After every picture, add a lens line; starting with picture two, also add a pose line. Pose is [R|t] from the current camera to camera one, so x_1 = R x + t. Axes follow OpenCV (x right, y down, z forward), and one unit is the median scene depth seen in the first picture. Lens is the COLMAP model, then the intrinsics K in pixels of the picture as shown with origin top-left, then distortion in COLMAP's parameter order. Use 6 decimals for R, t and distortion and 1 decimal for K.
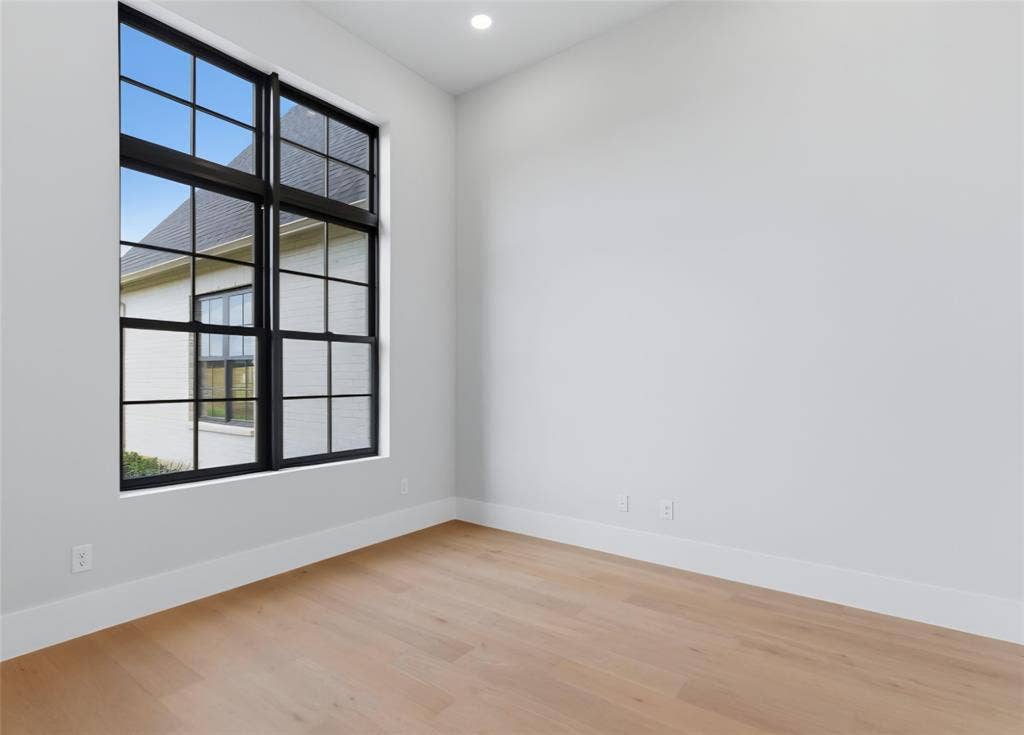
lens RADIAL K [[519.8, 0, 512.0], [0, 519.8, 367.5], [0, 0, 1]] dist [-0.001038, -0.000353]
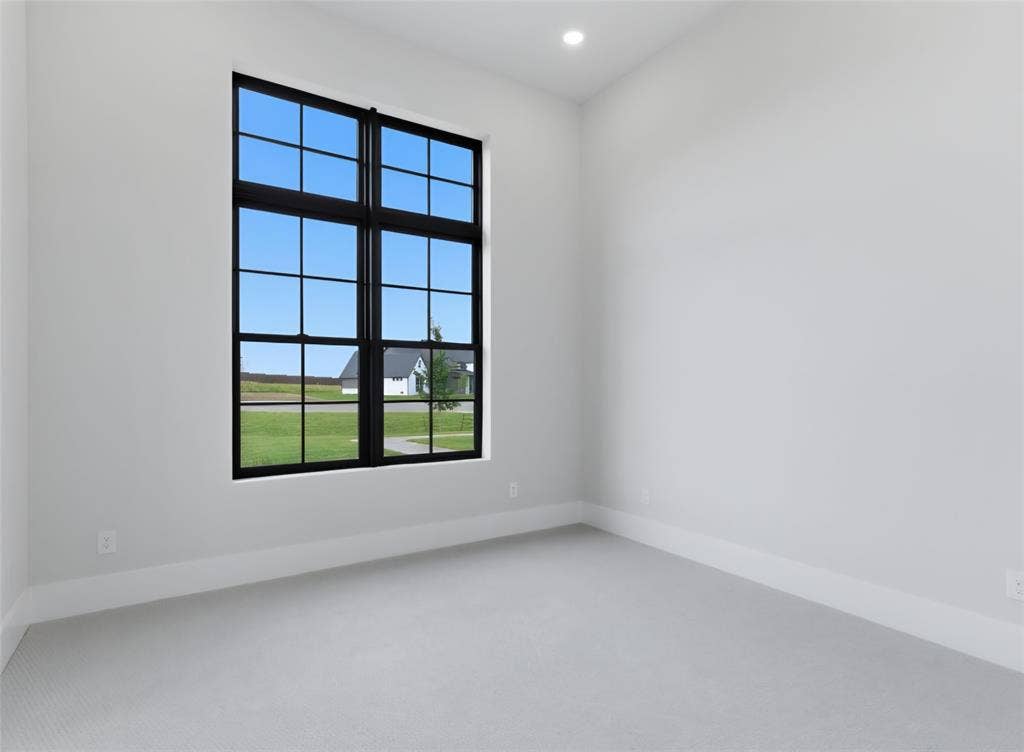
lens RADIAL K [[450.4, 0, 512.6], [0, 450.4, 383.1], [0, 0, 1]] dist [-0.028471, 0.000008]
pose [[0.920070, -0.002507, -0.391747, 0.174717], [0.010140, 0.999797, 0.017416, 0.005528], [0.391623, -0.019996, 0.919908, 0.227140]]
